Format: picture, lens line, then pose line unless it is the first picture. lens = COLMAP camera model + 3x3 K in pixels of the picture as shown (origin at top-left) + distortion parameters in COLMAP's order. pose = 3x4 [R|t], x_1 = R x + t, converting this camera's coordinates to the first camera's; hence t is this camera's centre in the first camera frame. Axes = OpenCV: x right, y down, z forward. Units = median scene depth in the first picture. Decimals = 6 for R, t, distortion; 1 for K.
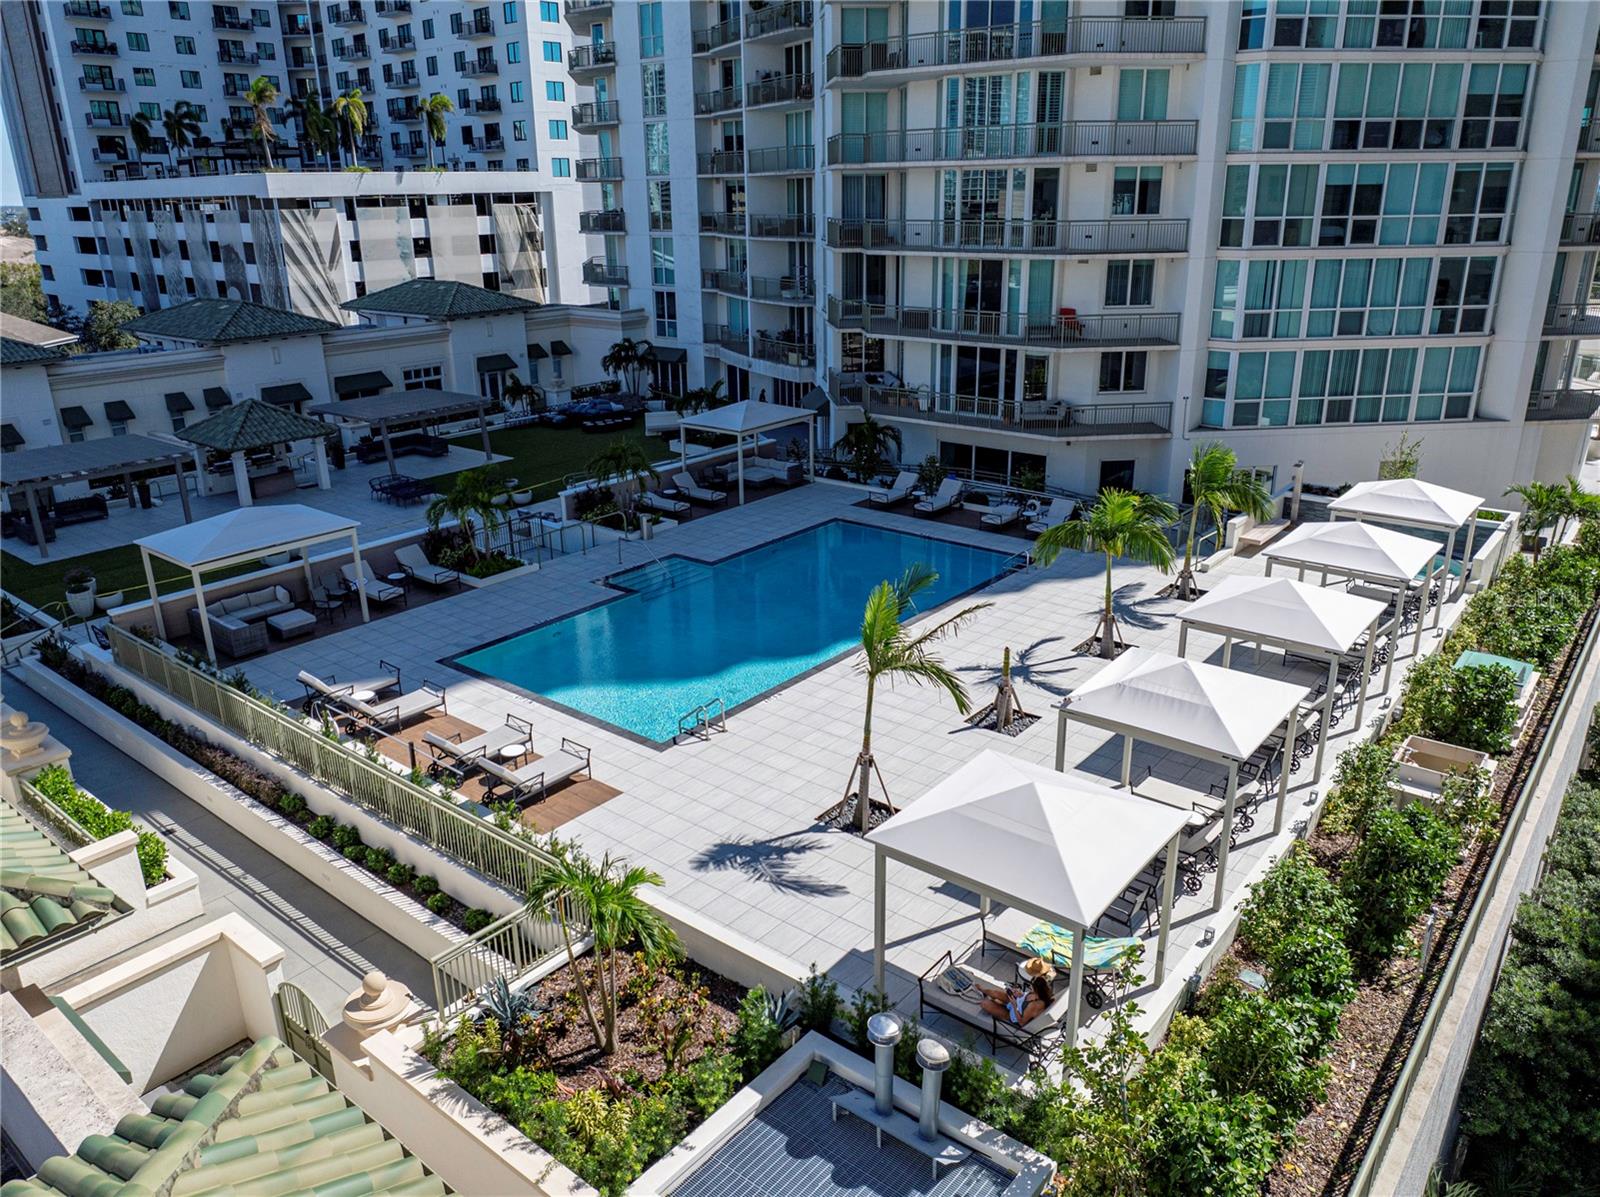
lens RADIAL K [[1128.7, 0, 800.0], [0, 1128.7, 598.5], [0, 0, 1]] dist [-0.024075, 0.001250]
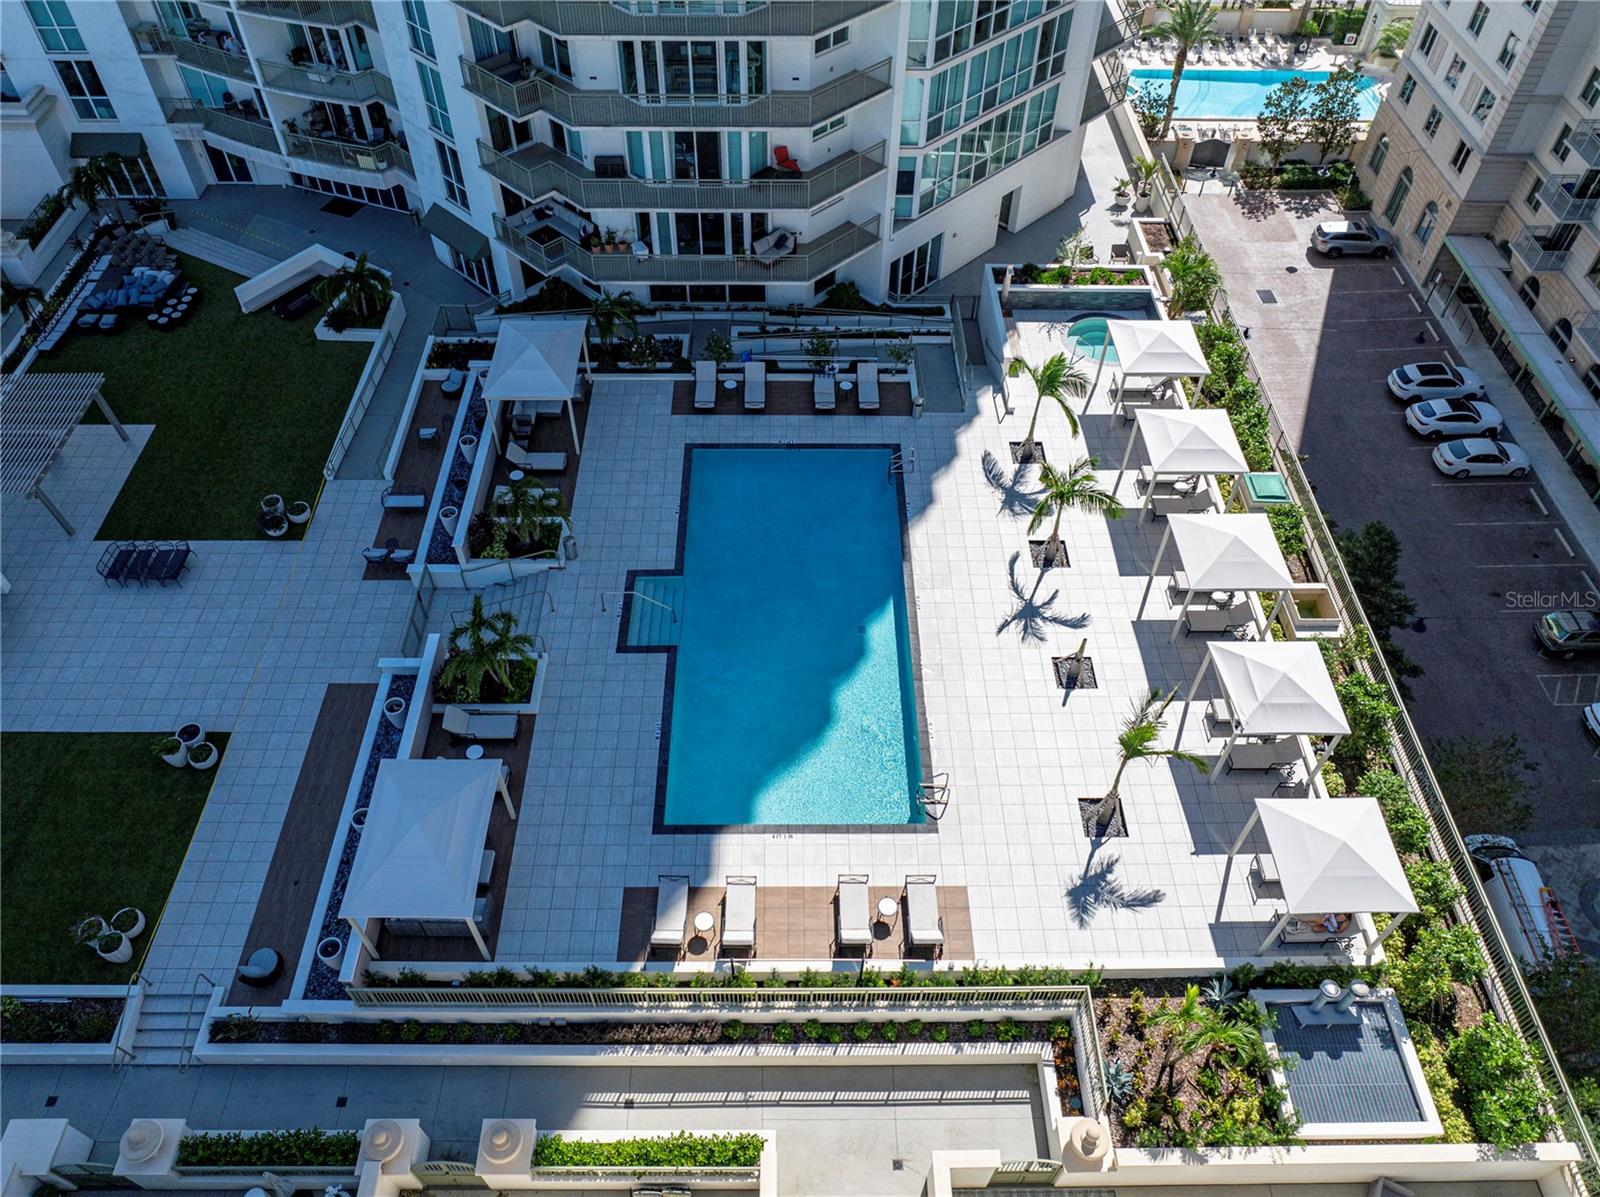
lens RADIAL K [[1128.7, 0, 800.0], [0, 1128.7, 598.5], [0, 0, 1]] dist [-0.024075, 0.001250]
pose [[0.775004, -0.462242, 0.430930, -0.504402], [0.197447, 0.824875, 0.529713, -0.606577], [-0.600319, -0.325444, 0.730550, 0.141839]]
